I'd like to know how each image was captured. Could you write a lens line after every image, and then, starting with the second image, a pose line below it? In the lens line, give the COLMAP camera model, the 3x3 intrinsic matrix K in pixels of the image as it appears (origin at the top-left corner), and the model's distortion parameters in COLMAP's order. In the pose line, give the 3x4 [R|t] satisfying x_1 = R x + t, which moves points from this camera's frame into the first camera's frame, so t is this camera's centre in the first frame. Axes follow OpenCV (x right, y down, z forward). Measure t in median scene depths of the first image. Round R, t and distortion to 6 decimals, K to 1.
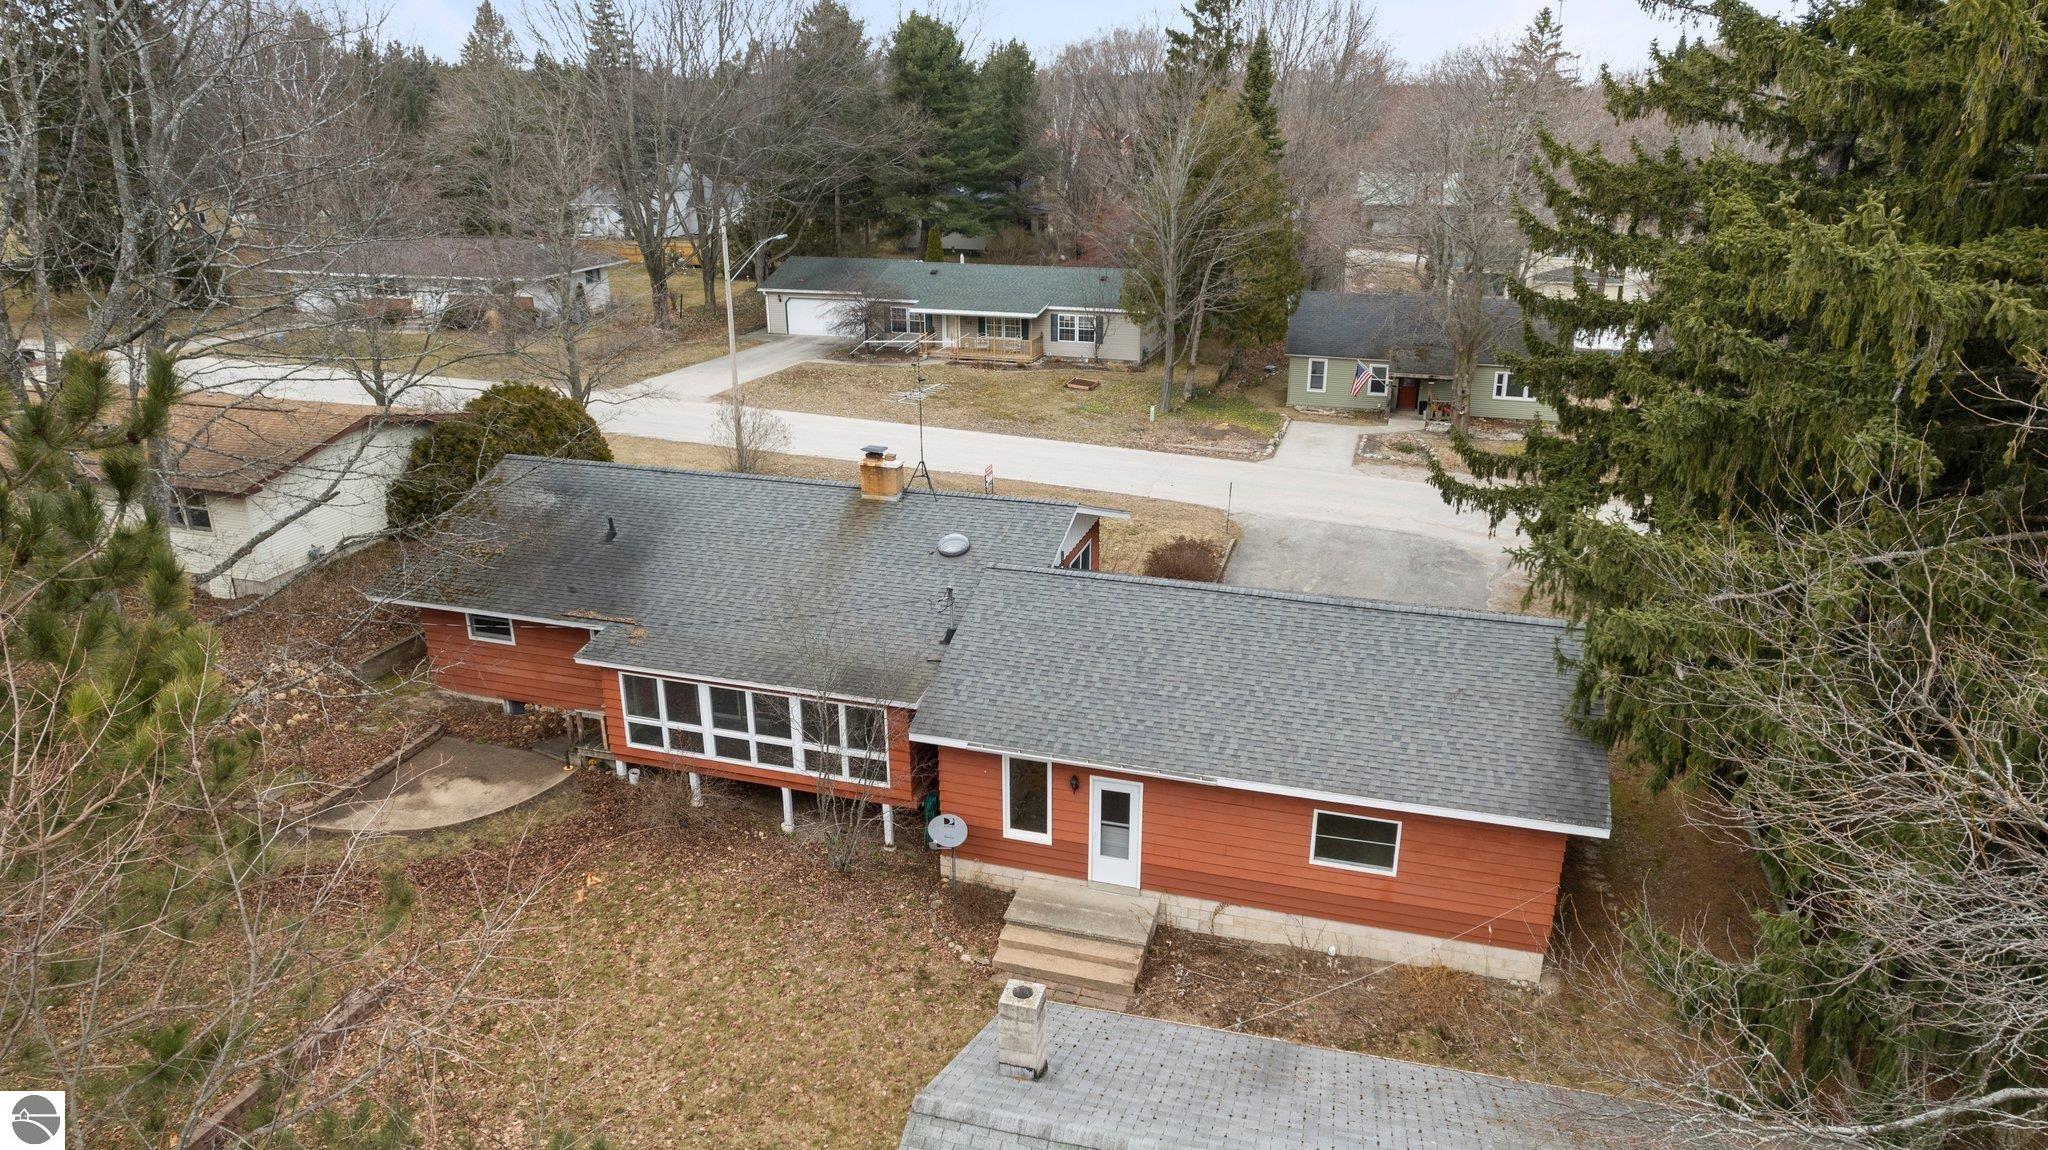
lens RADIAL K [[1285.5, 0, 1008.2], [0, 1285.5, 564.9], [0, 0, 1]] dist [-0.036628, 0.021751]
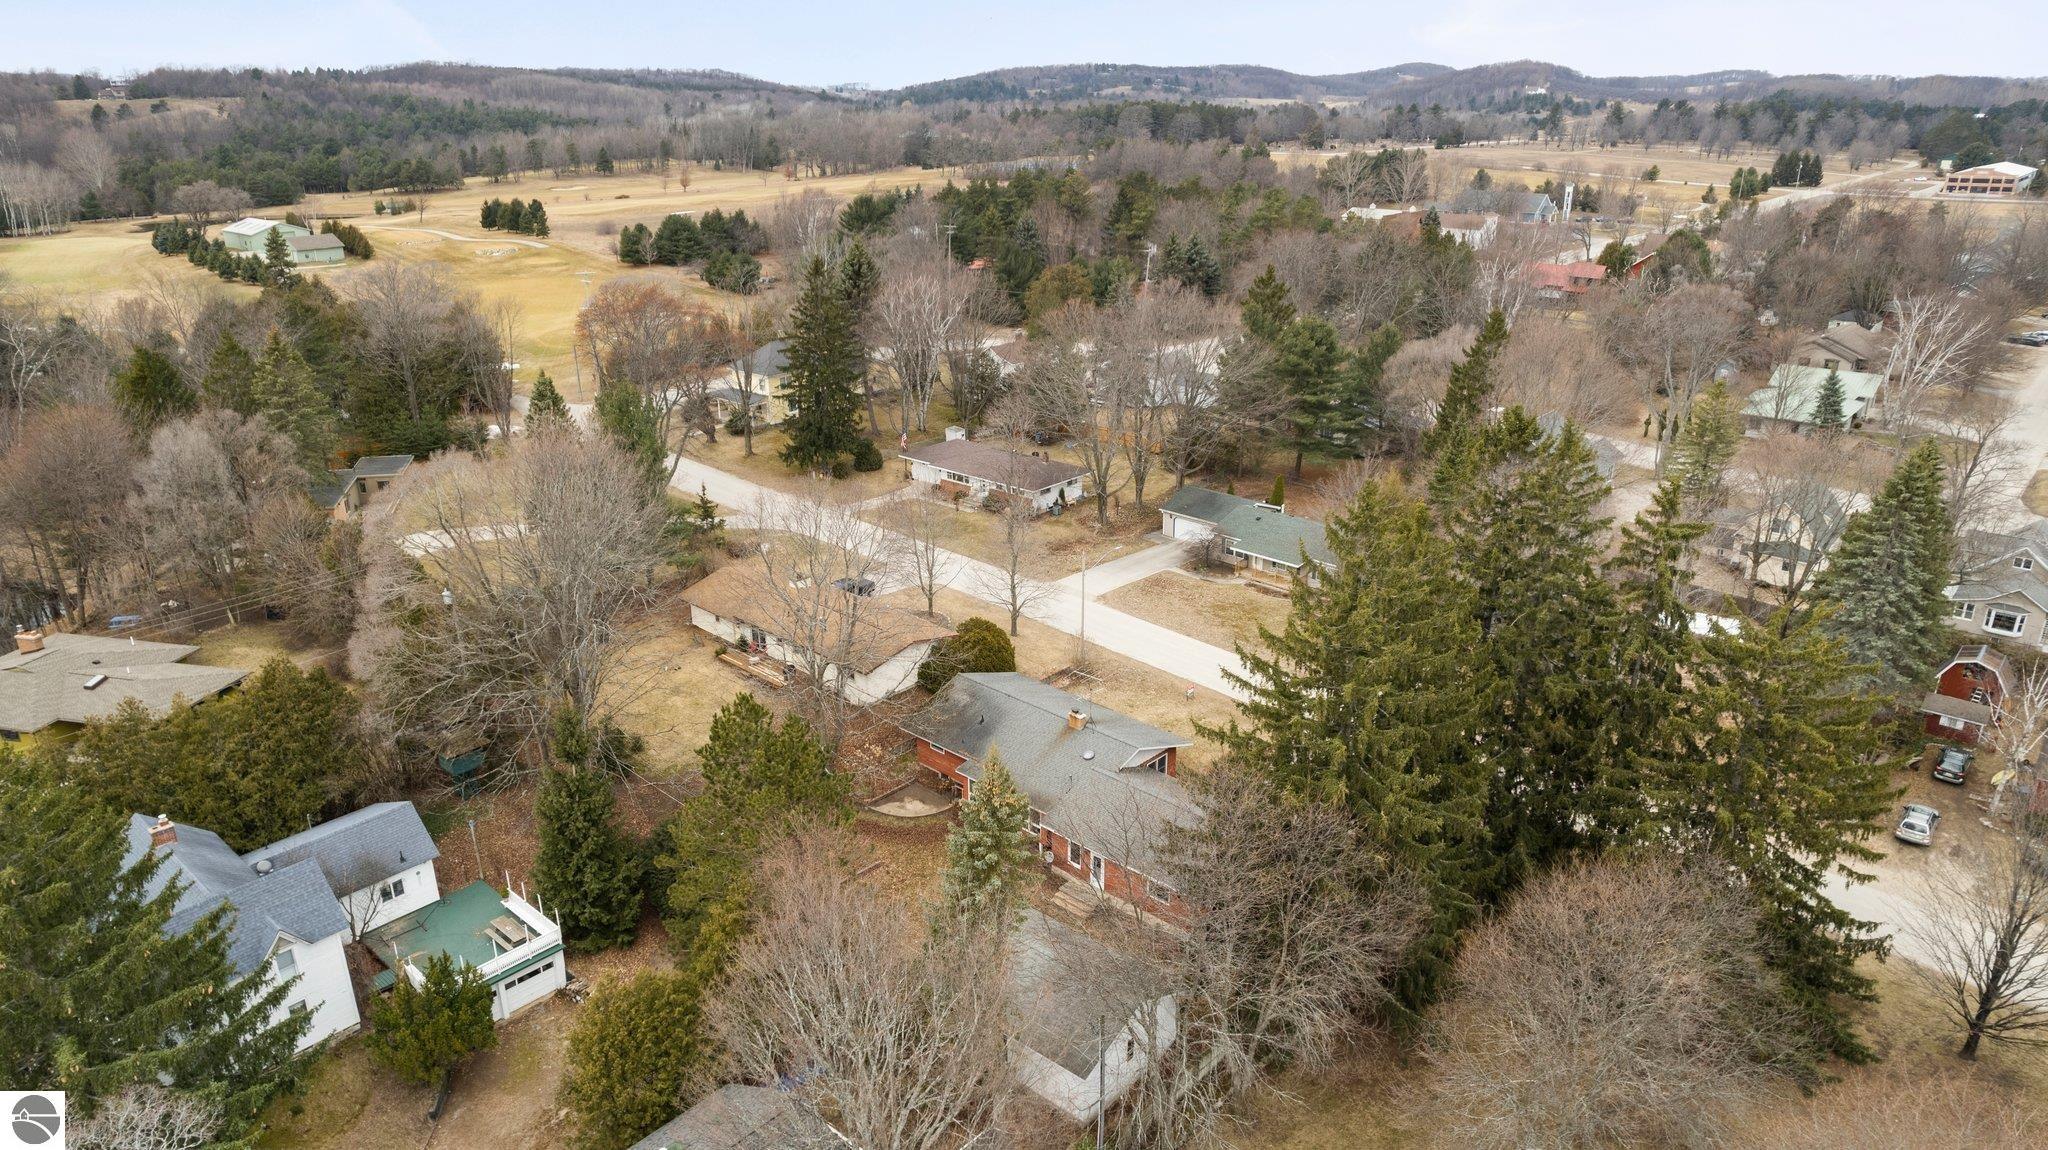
lens RADIAL K [[1285.5, 0, 1029.0], [0, 1285.5, 582.5], [0, 0, 1]] dist [-0.036628, 0.021751]
pose [[0.905614, 0.154773, -0.394852, 0.862093], [-0.146320, 0.987889, 0.051636, -0.499690], [0.398062, 0.011013, 0.917293, -1.553506]]
